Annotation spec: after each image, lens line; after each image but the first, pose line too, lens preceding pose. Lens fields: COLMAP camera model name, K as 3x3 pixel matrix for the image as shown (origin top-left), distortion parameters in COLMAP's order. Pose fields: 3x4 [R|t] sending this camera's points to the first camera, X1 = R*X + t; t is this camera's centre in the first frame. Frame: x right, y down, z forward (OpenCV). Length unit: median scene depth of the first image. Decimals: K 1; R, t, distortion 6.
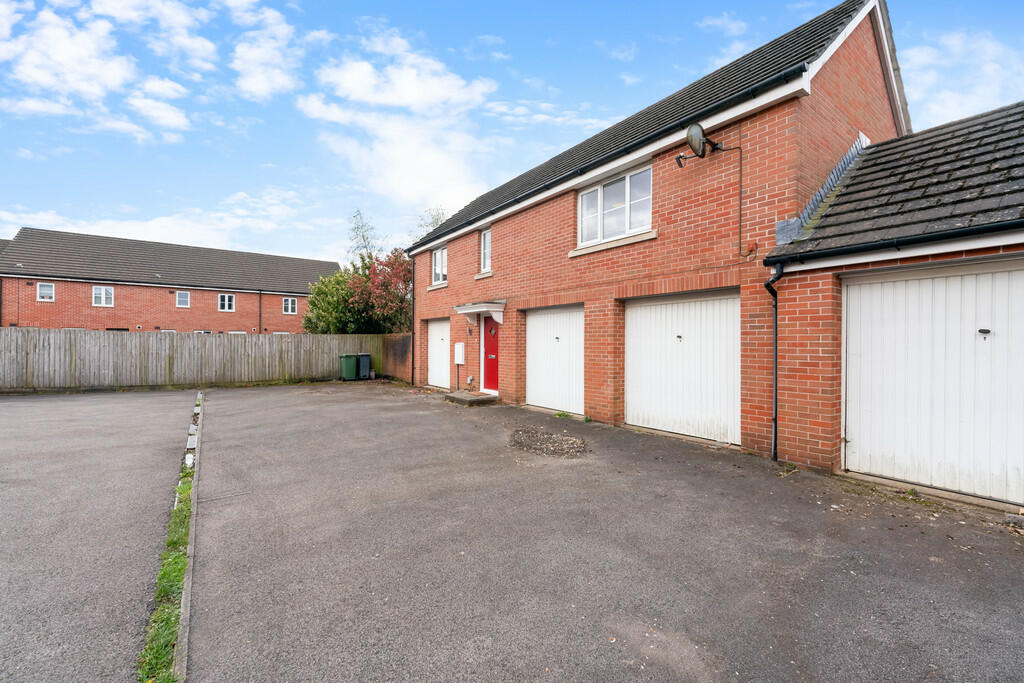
lens RADIAL K [[423.3, 0, 502.7], [0, 423.3, 341.0], [0, 0, 1]] dist [0.000366, -0.000235]
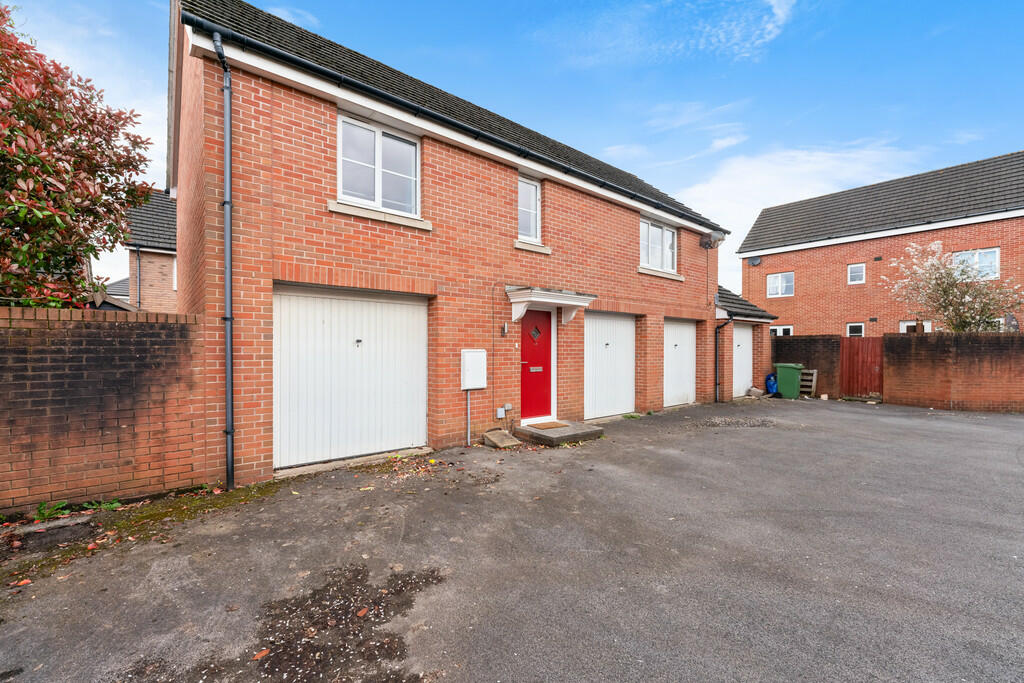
lens RADIAL K [[423.3, 0, 502.8], [0, 423.3, 343.4], [0, 0, 1]] dist [0.000366, -0.000235]
pose [[-0.059428, 0.002051, 0.998230, -1.002517], [-0.015736, 0.999872, -0.002991, -0.003325], [-0.998109, -0.015886, -0.059389, 1.545243]]
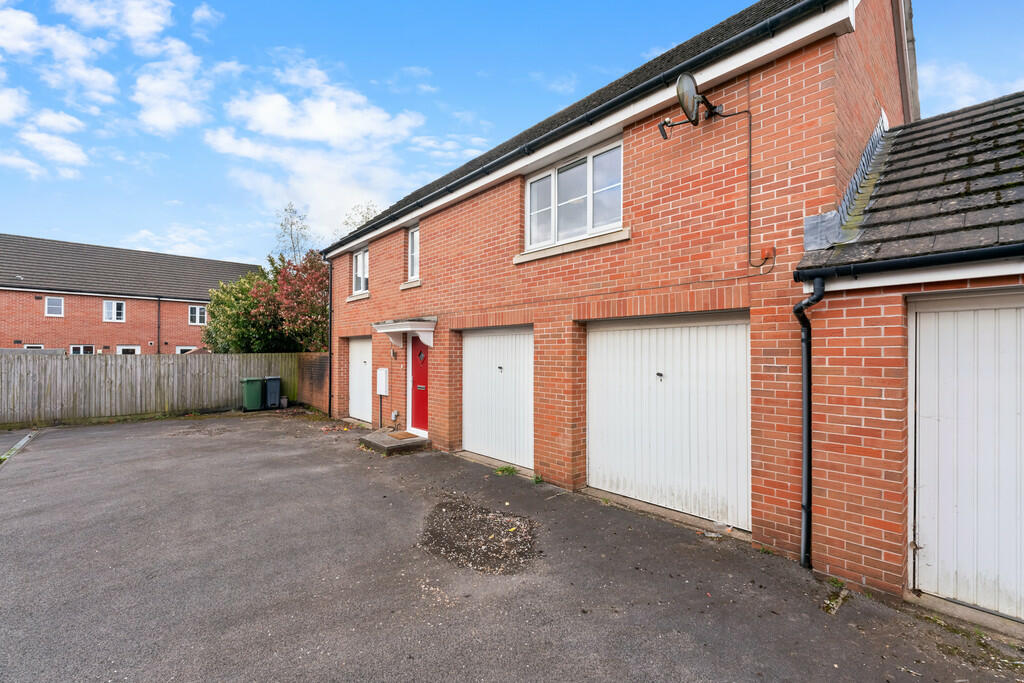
lens RADIAL K [[423.3, 0, 508.3], [0, 423.3, 349.0], [0, 0, 1]] dist [0.000366, -0.000235]
pose [[0.993394, -0.002171, 0.114731, 0.065302], [0.002034, 0.999997, 0.001313, -0.050477], [-0.114733, -0.001071, 0.993396, 0.272220]]
